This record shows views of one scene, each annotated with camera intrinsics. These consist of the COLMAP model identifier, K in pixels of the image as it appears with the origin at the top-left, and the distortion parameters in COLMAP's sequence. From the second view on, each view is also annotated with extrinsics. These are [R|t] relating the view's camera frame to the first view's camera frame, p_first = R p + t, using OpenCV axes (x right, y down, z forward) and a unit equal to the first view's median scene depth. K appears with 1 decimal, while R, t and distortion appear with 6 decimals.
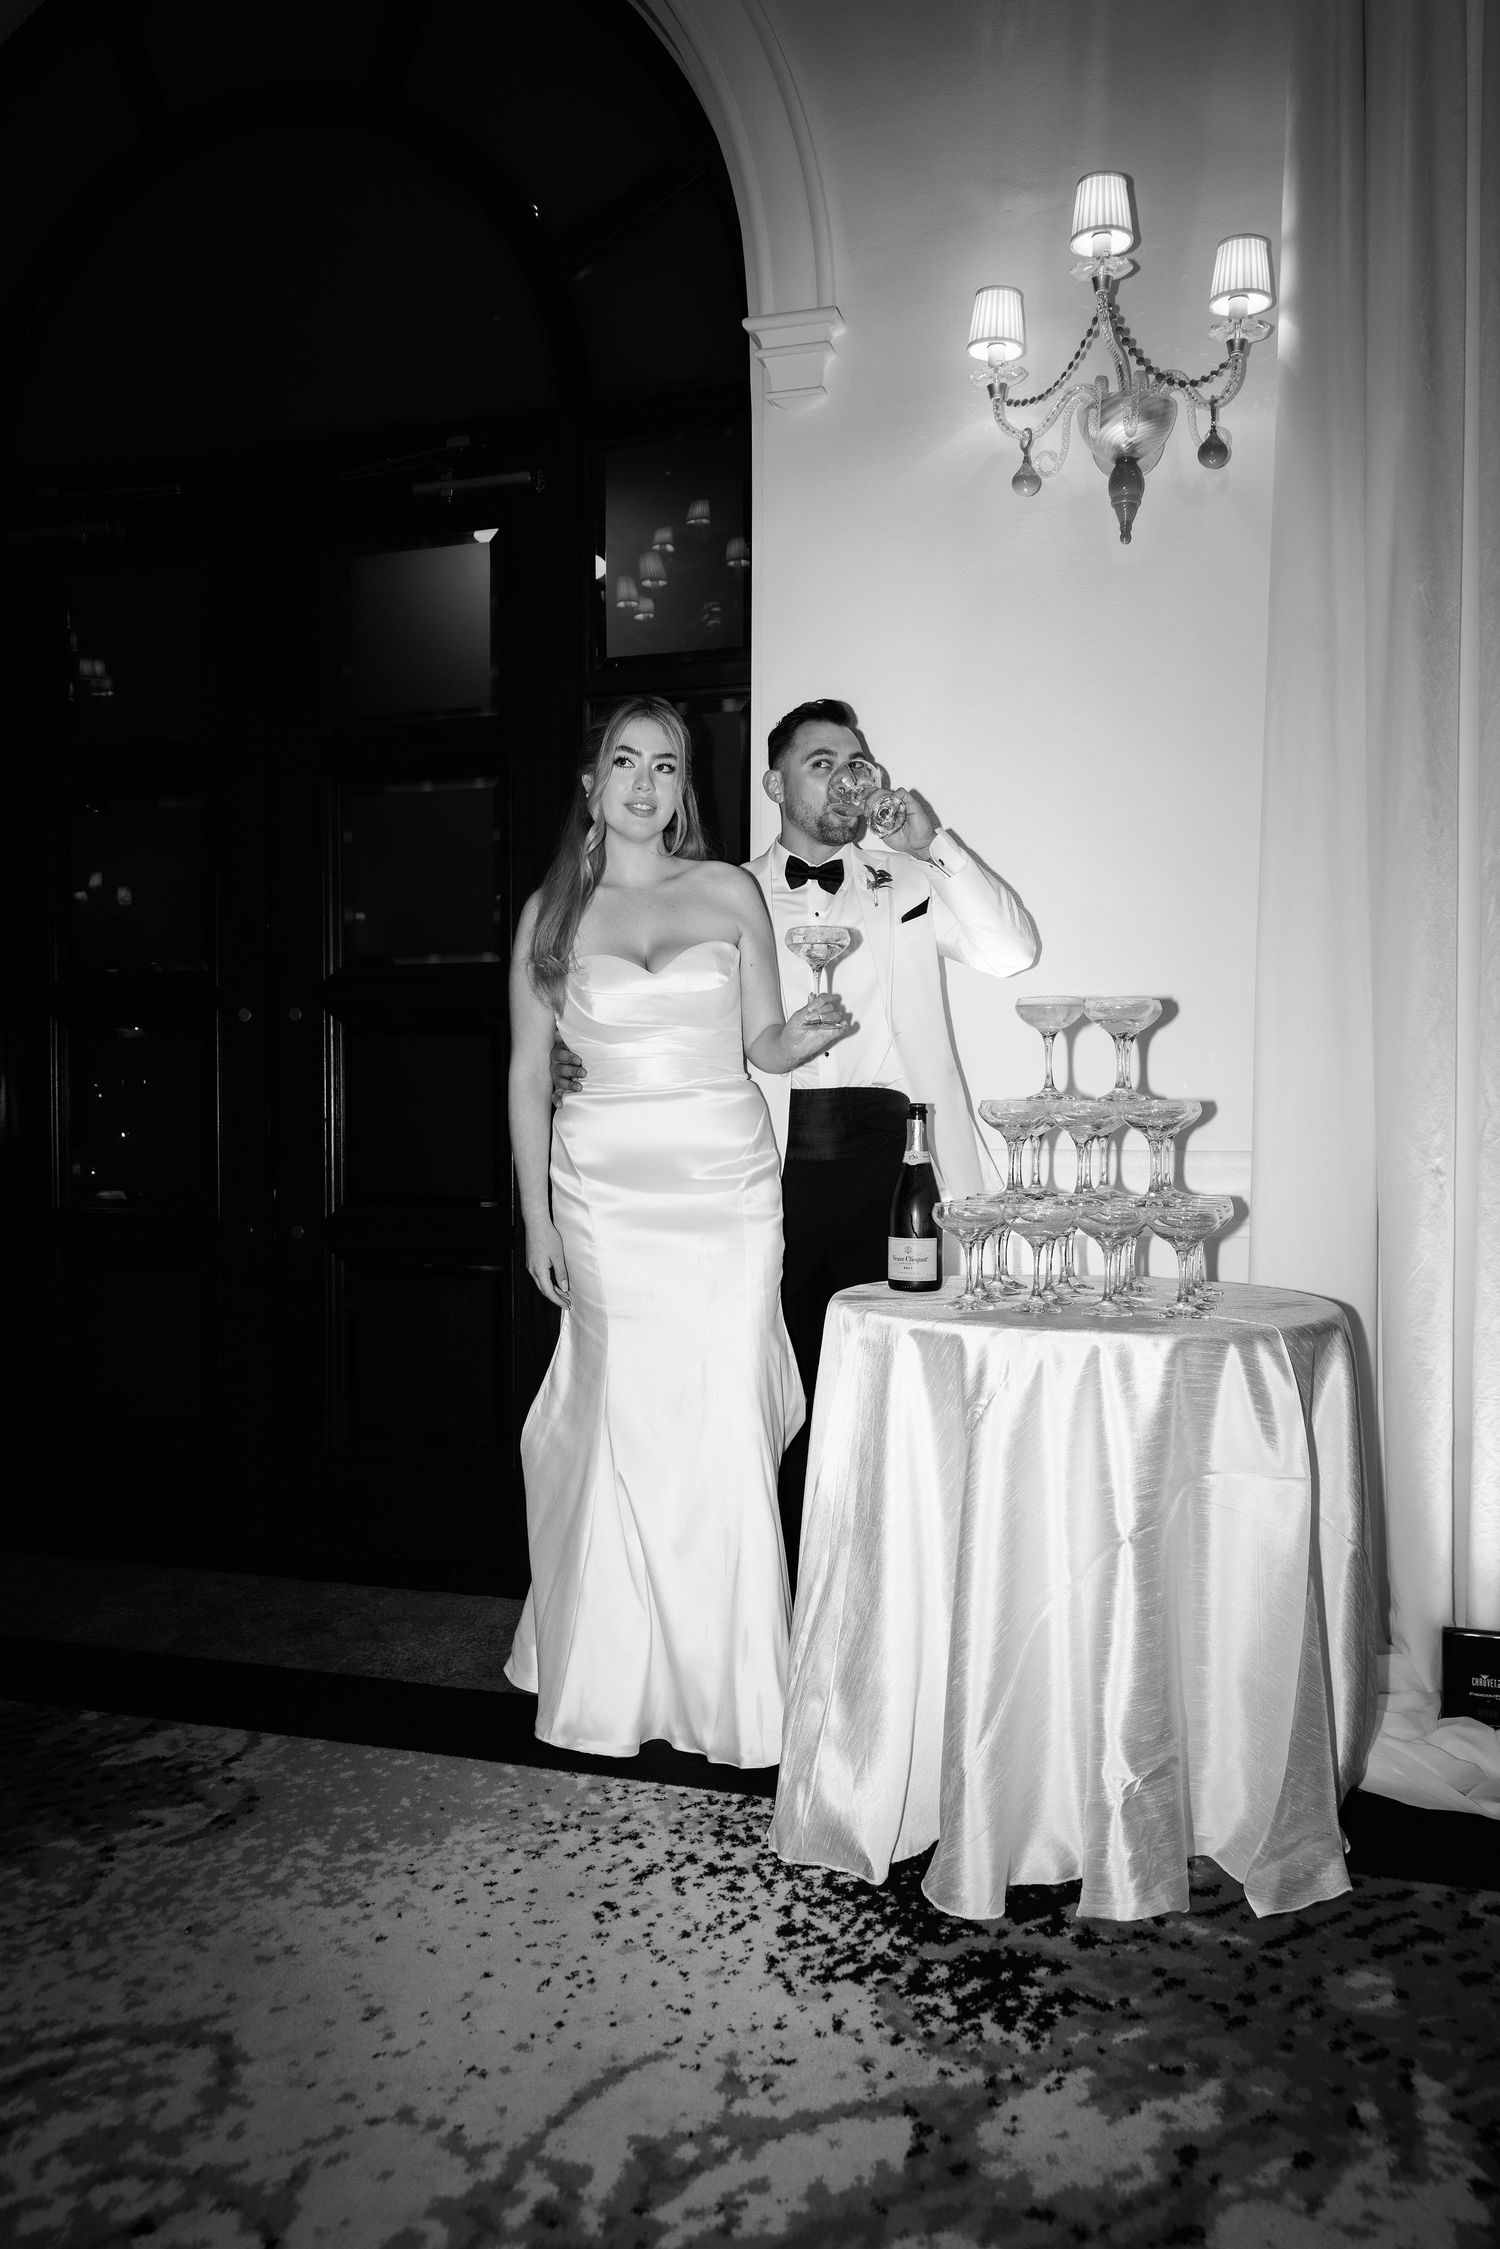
lens RADIAL K [[1759.7, 0, 738.9], [0, 1759.7, 1153.4], [0, 0, 1]] dist [0.003154, 0.003475]
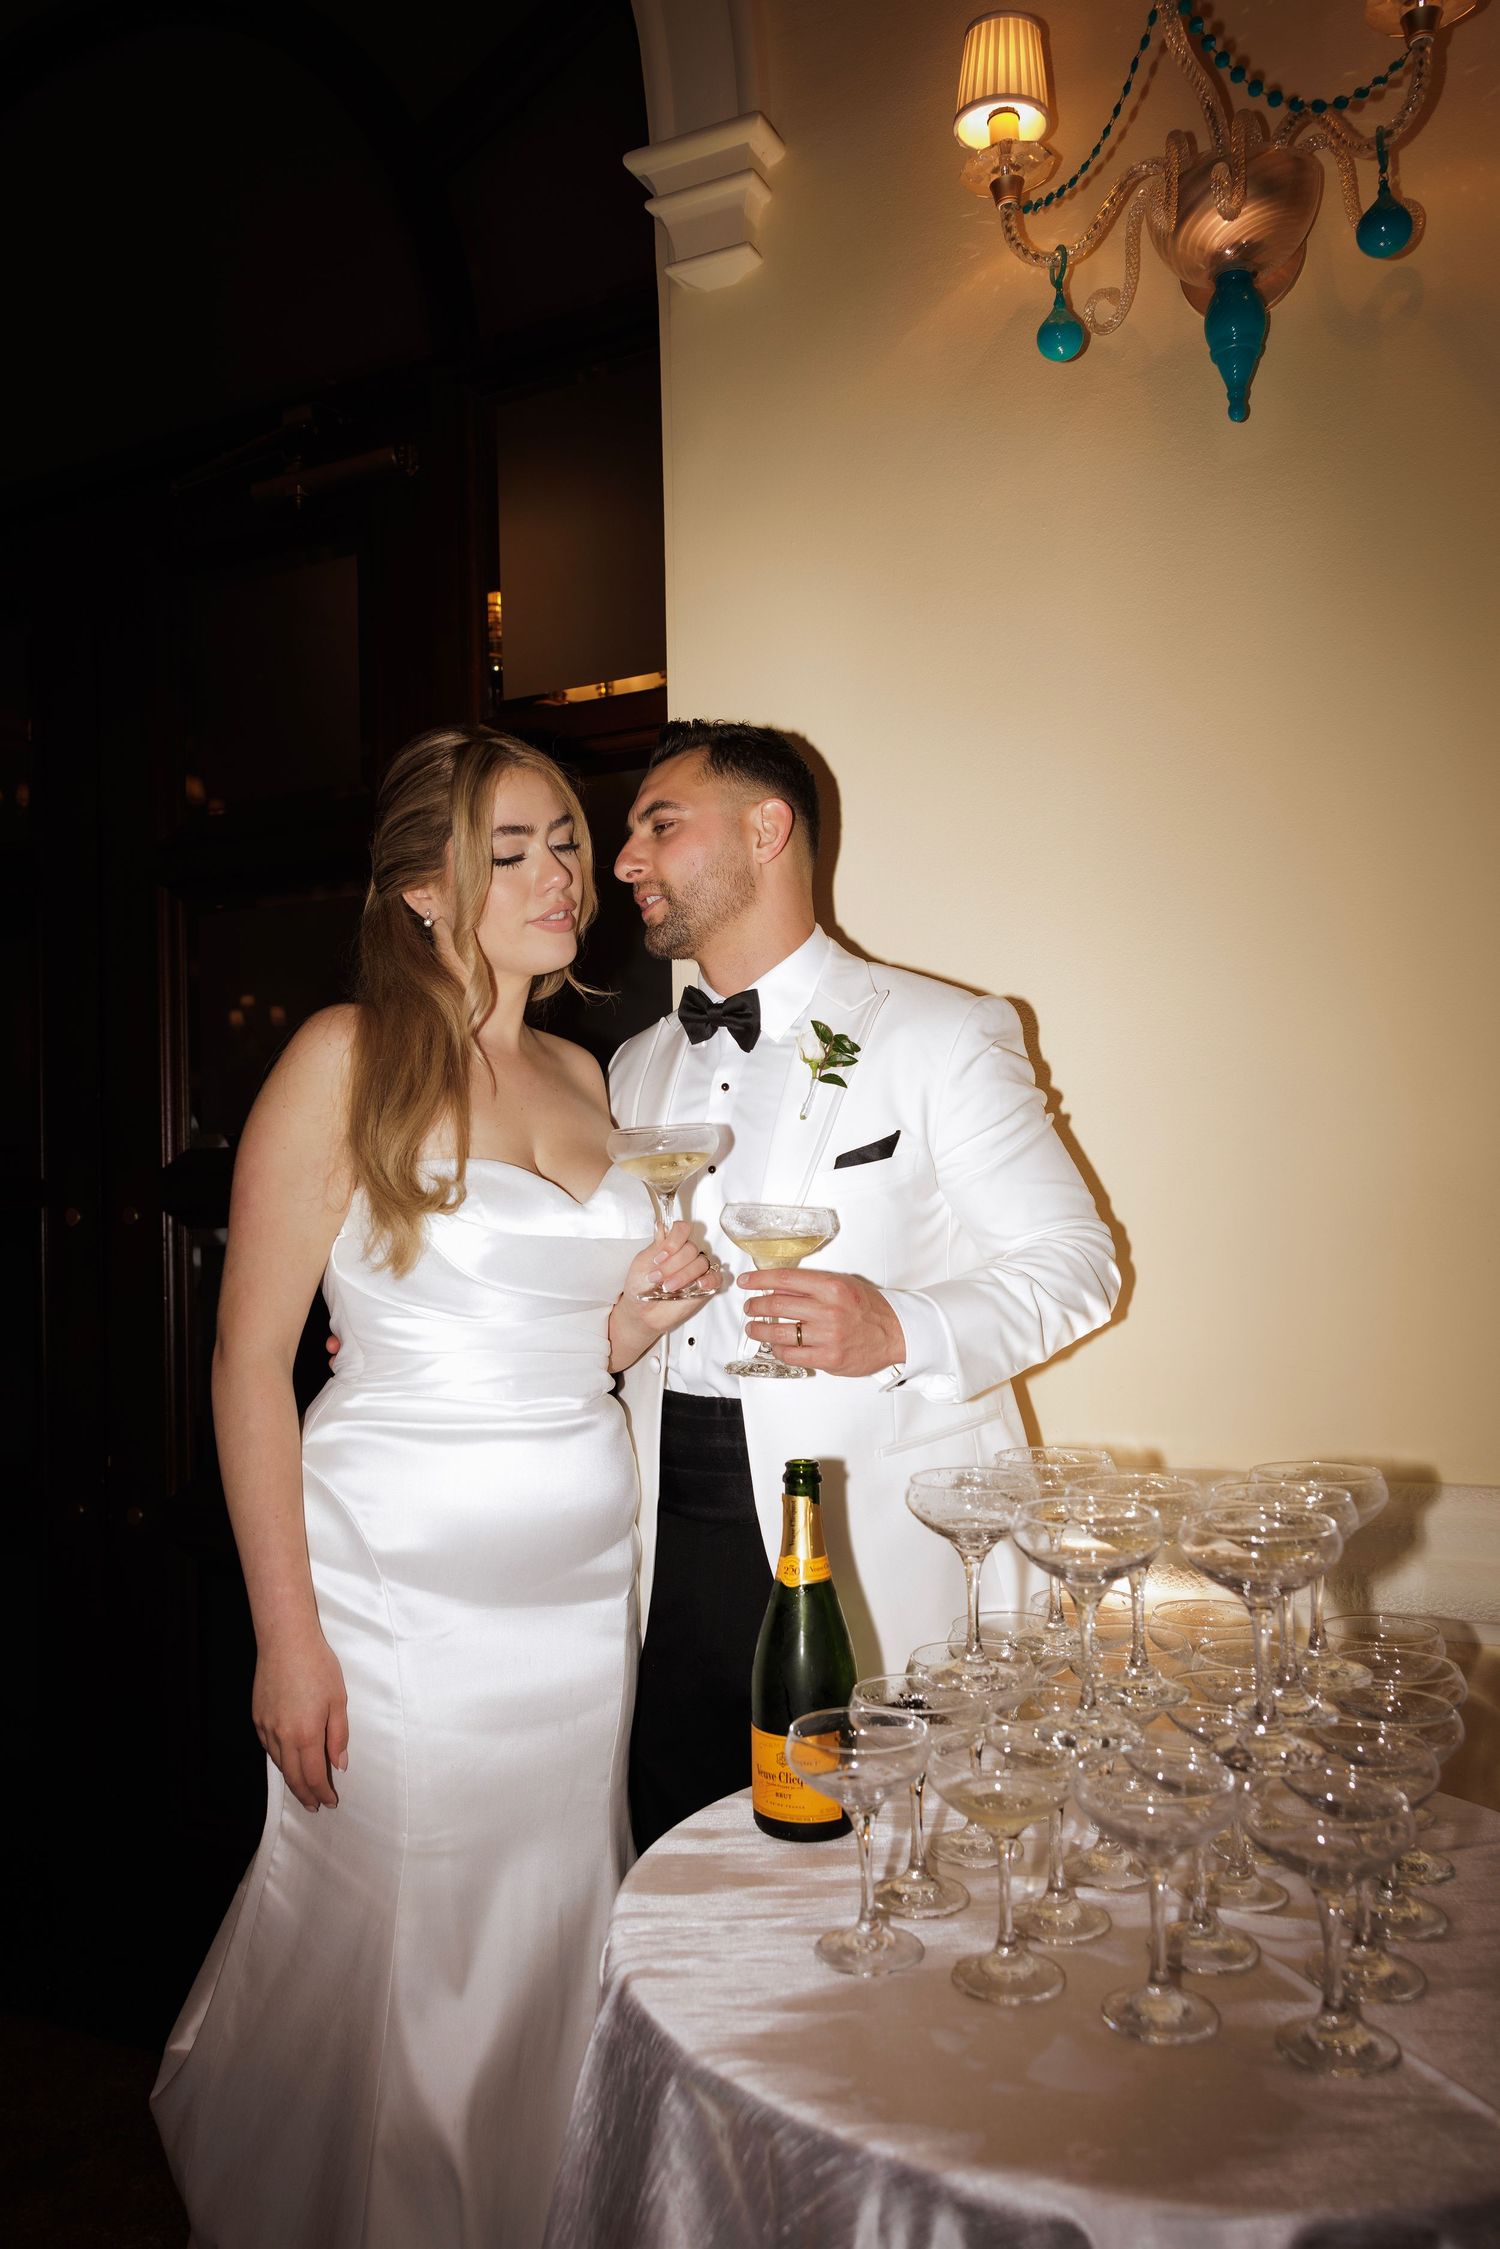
lens RADIAL K [[1698.4, 0, 735.6], [0, 1698.4, 1158.5], [0, 0, 1]] dist [-0.002805, 0.000753]
pose [[0.985226, -0.024969, -0.169428, 0.177514], [0.017375, 0.998783, -0.046155, -0.101875], [0.170374, 0.042529, 0.984461, 0.533333]]
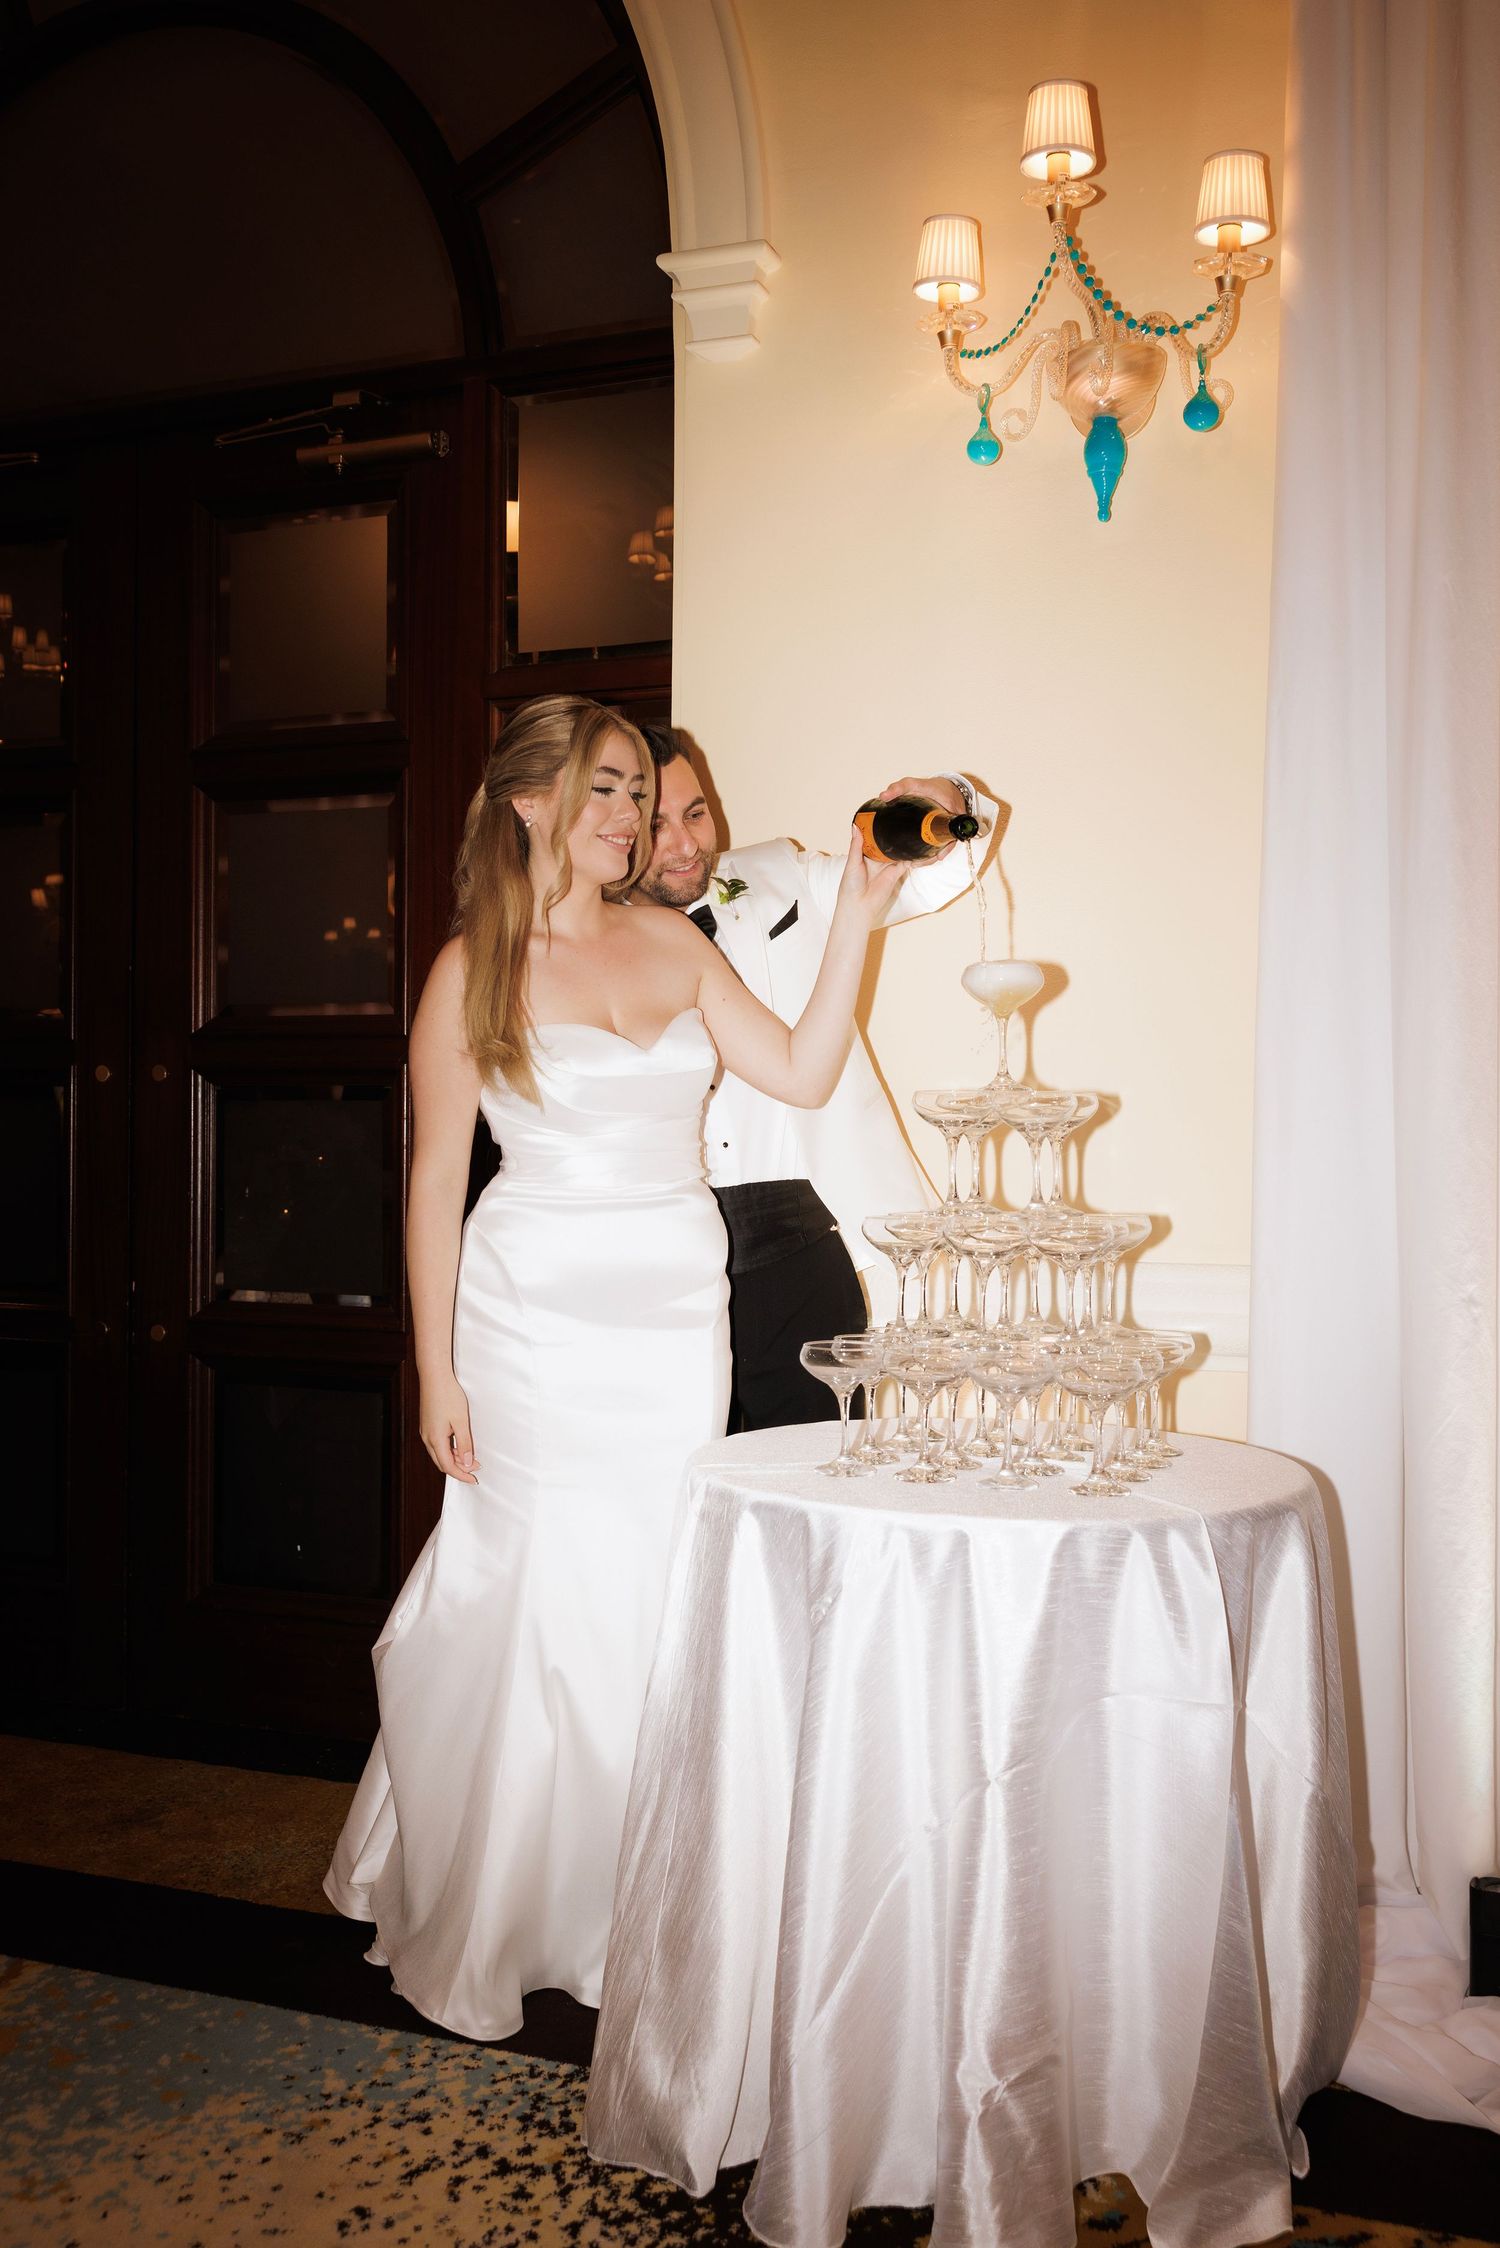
lens RADIAL K [[2119.3, 0, 750.0], [0, 2119.3, 1124.0], [0, 0, 1]] dist [0.007530, 0.002193]
pose [[0.997660, 0.007537, -0.067947, 0.151379], [-0.009461, 0.999562, -0.028036, -0.045064], [0.067706, 0.028613, 0.997295, 0.015954]]
